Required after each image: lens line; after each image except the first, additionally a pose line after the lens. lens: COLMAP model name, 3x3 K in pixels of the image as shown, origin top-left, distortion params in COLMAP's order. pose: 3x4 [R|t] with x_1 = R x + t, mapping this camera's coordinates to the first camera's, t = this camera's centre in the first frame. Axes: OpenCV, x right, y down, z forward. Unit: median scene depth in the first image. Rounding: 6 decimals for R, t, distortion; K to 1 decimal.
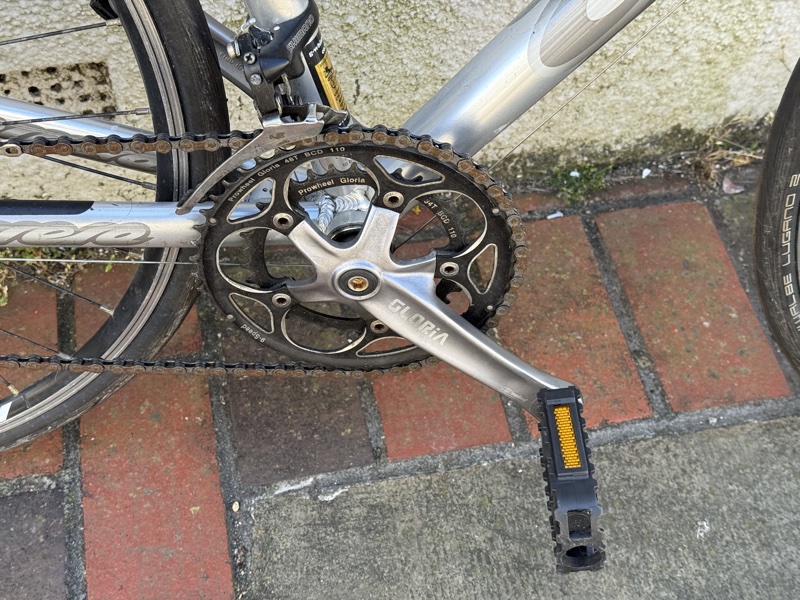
lens RADIAL K [[1123.1, 0, 395.8], [0, 1123.1, 291.4], [0, 0, 1]] dist [0.200037, -0.440910]
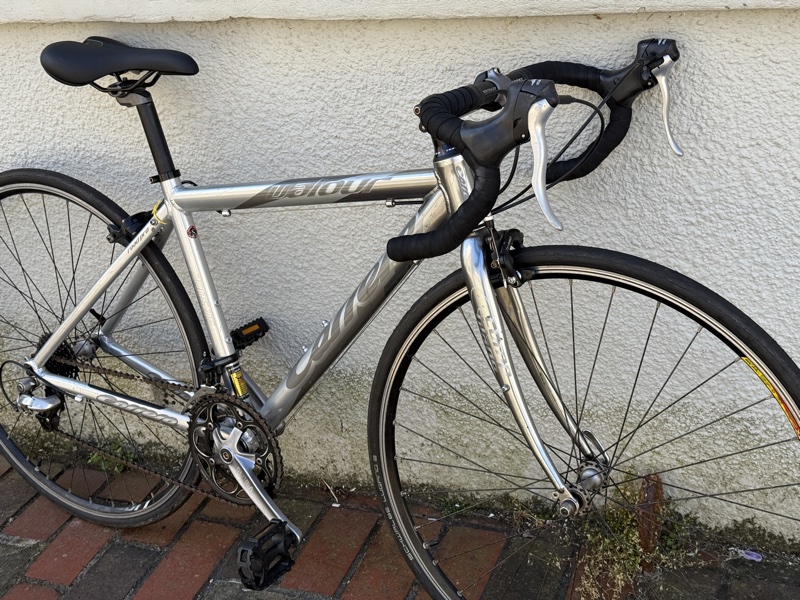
lens RADIAL K [[1123.1, 0, 395.8], [0, 1123.1, 291.4], [0, 0, 1]] dist [0.200037, -0.440910]
pose [[0.823939, 0.138308, -0.549541, 1.307612], [-0.361089, 0.875529, -0.321036, 0.279696], [0.436737, 0.462948, 0.771324, -0.829442]]
